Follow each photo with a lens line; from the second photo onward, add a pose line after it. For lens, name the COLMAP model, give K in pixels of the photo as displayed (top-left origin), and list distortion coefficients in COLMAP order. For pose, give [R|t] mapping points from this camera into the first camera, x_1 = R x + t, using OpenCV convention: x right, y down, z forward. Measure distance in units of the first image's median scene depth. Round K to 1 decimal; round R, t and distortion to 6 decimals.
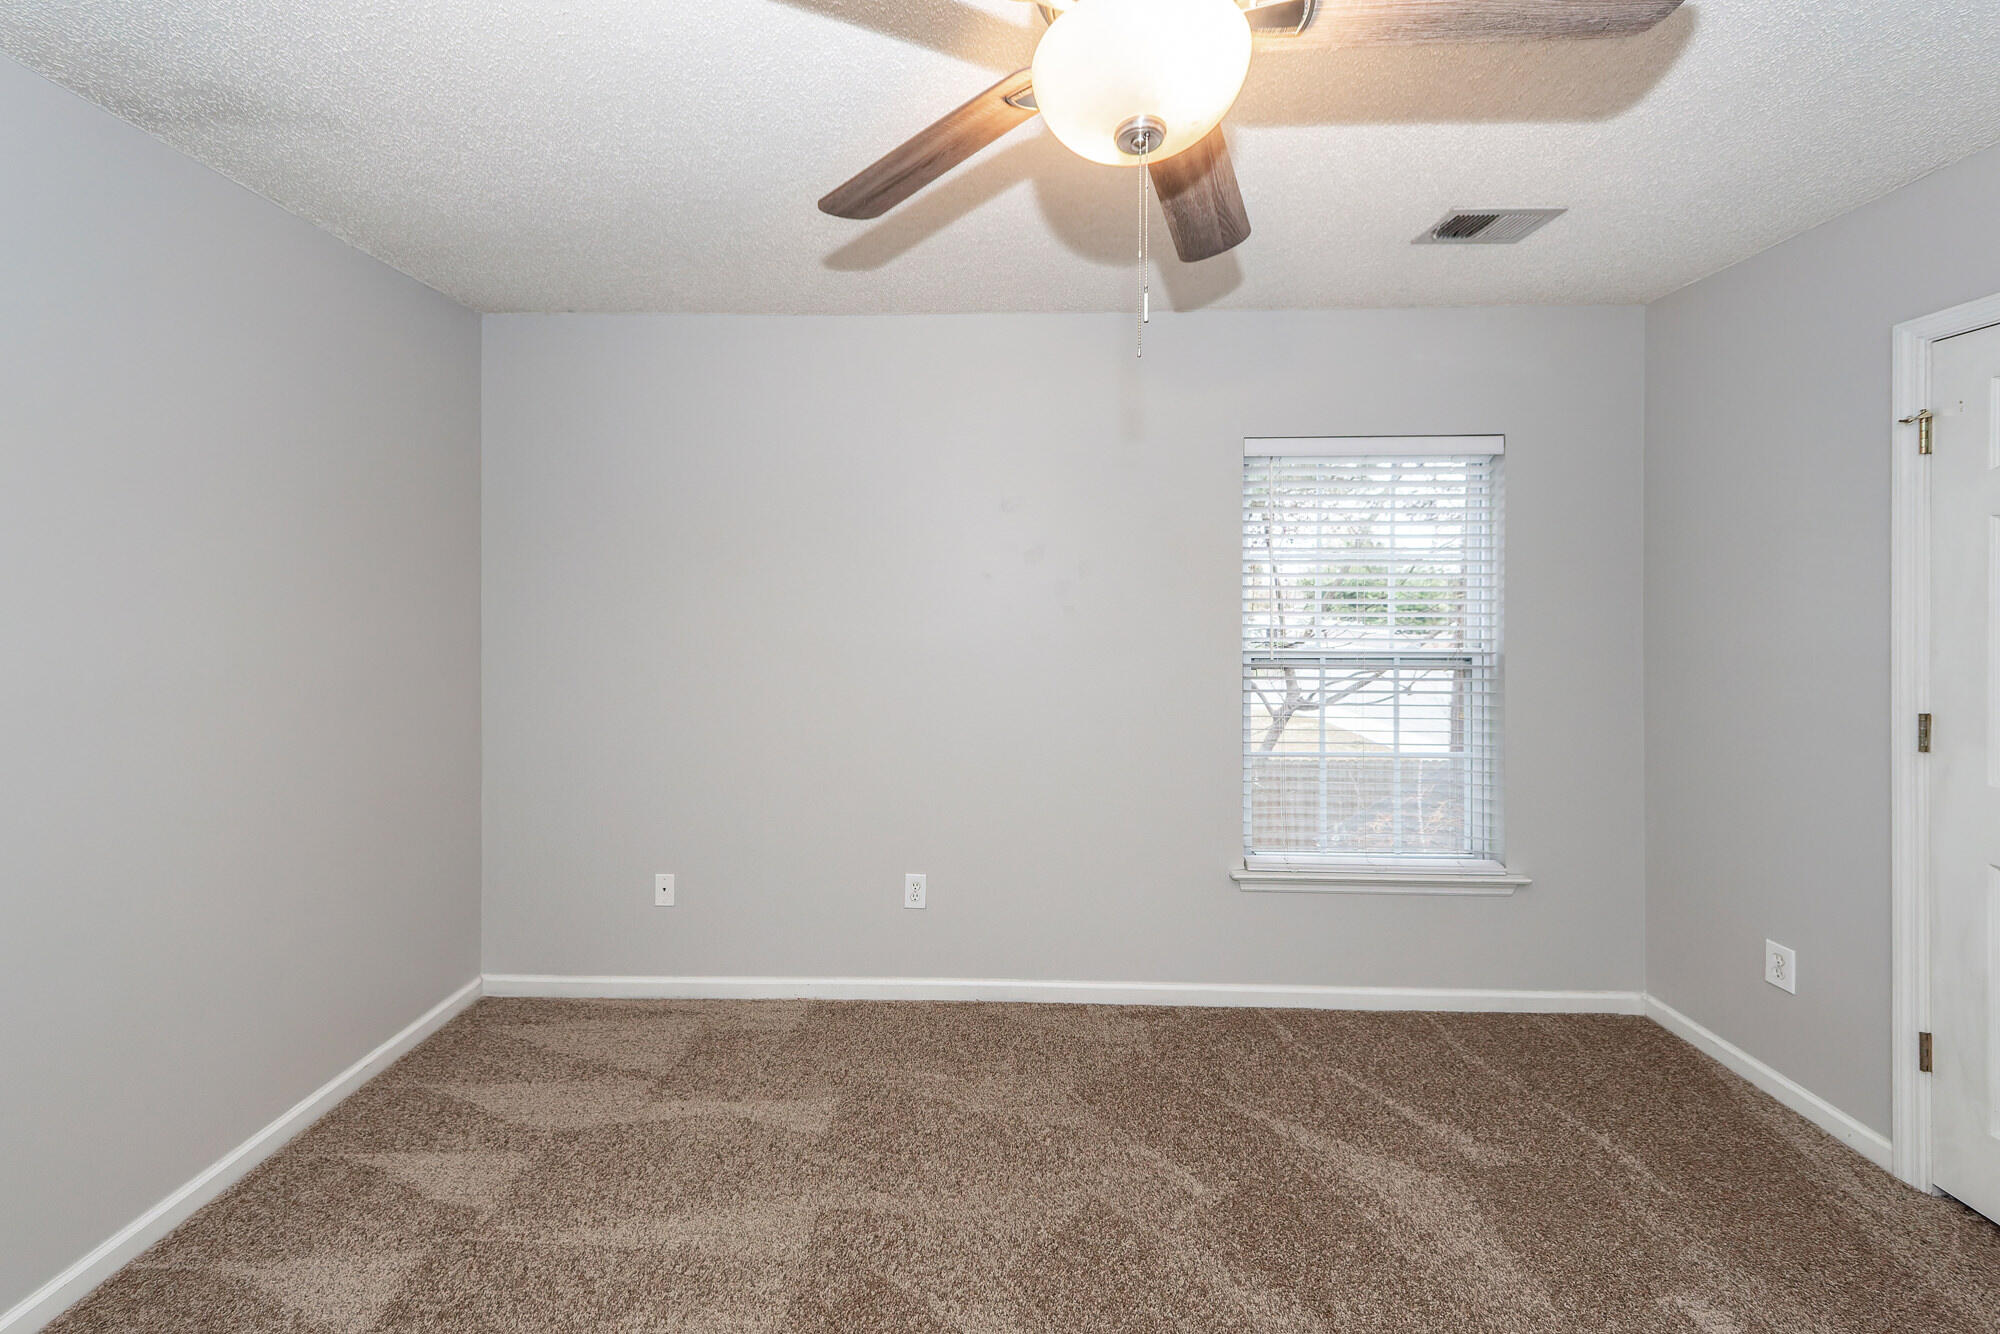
lens RADIAL K [[774.2, 0, 995.3], [0, 774.2, 608.2], [0, 0, 1]] dist [0.034187, -0.013441]
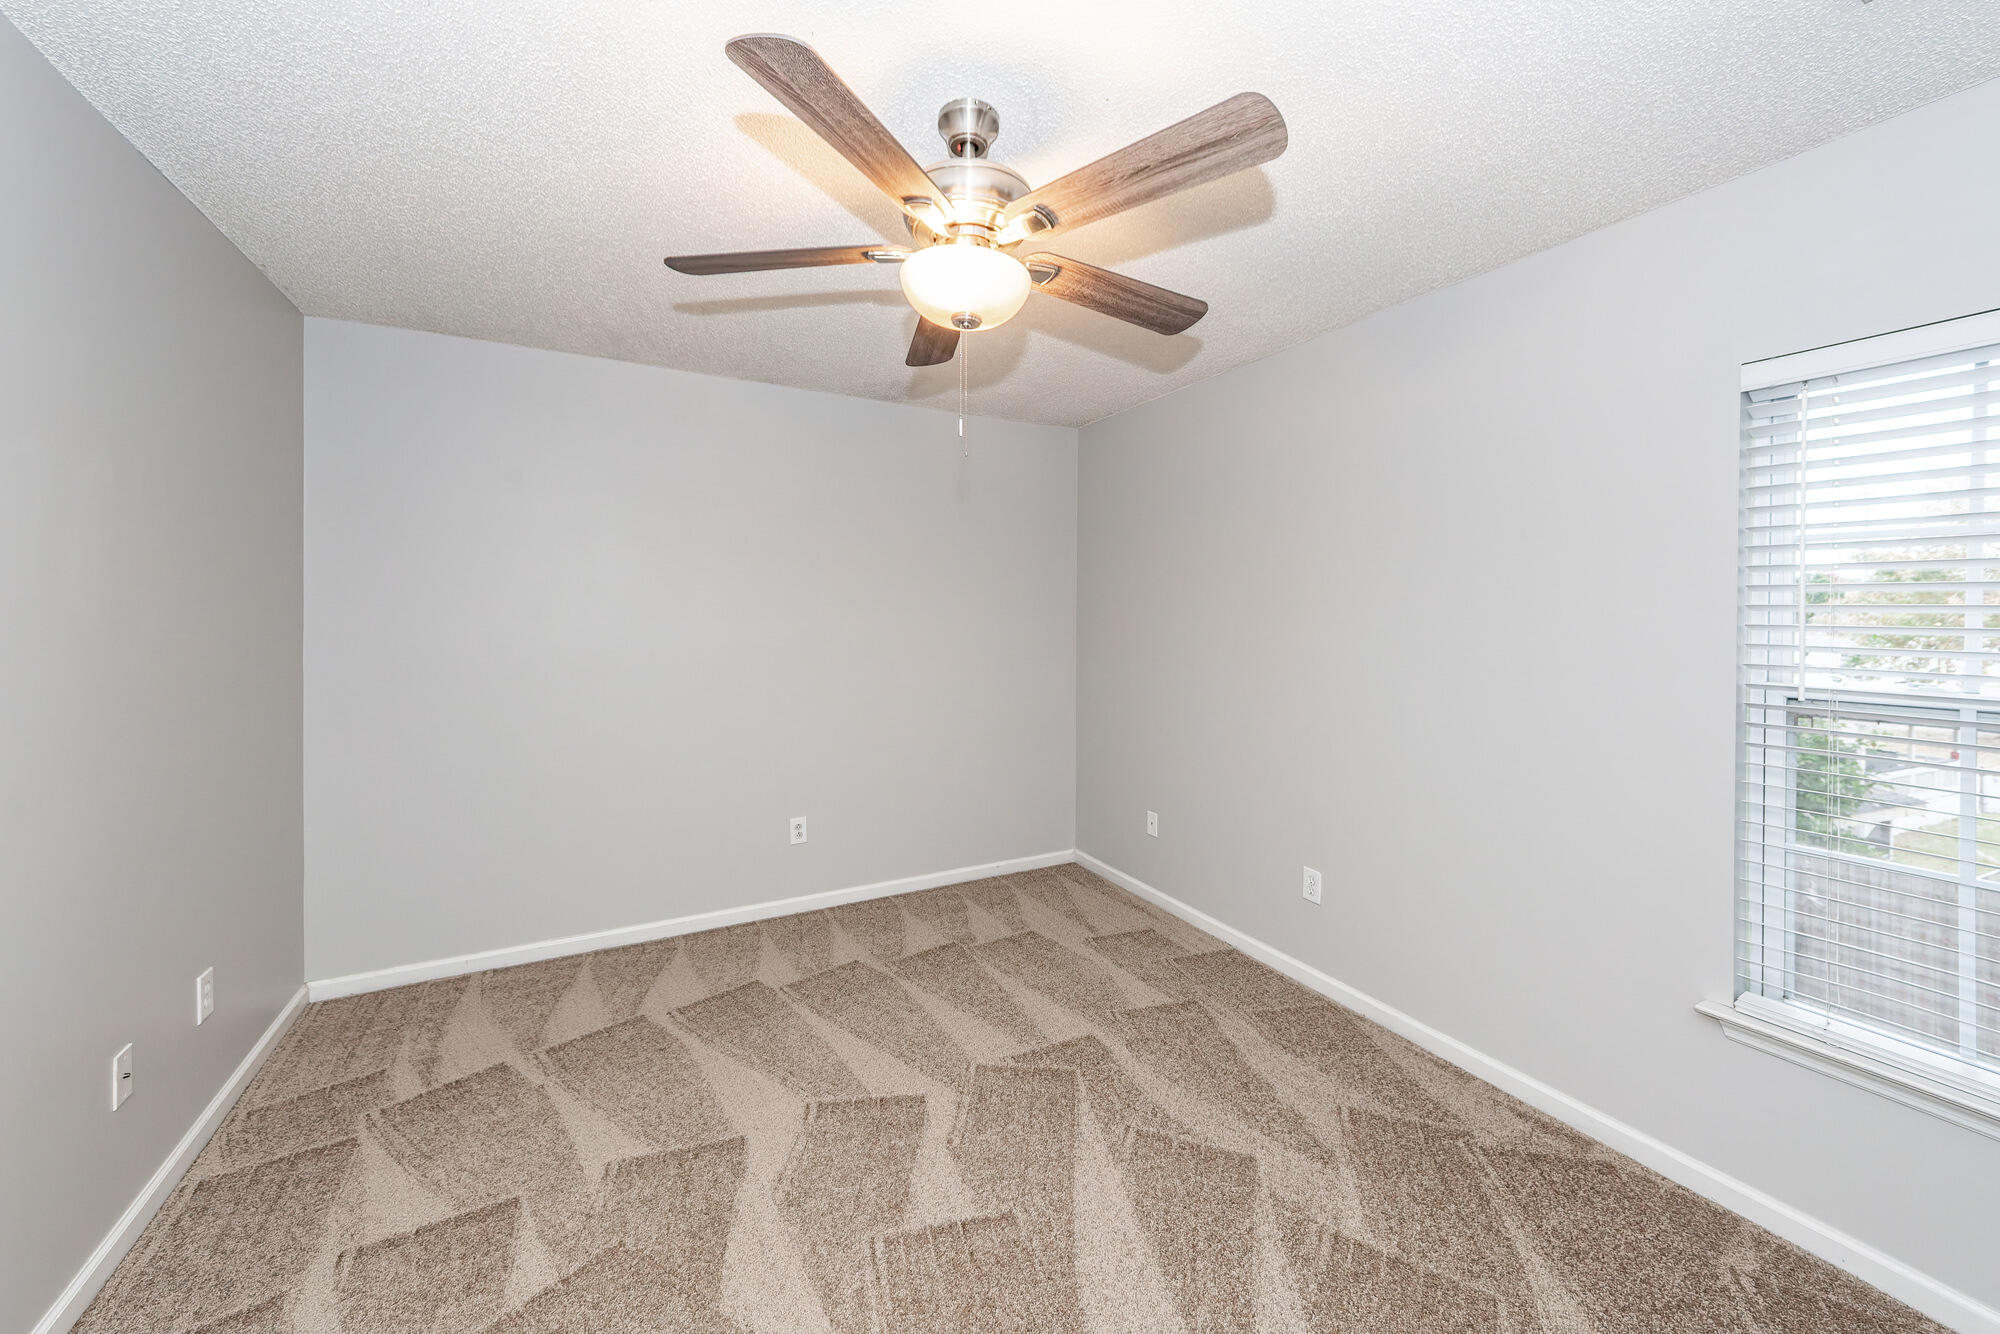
lens RADIAL K [[774.2, 0, 995.3], [0, 774.2, 608.2], [0, 0, 1]] dist [0.034187, -0.013441]
pose [[0.453635, -0.015159, -0.891059, 0.794267], [0.003644, 0.999879, -0.015155, -0.008115], [0.891180, 0.003628, 0.453635, 0.139043]]
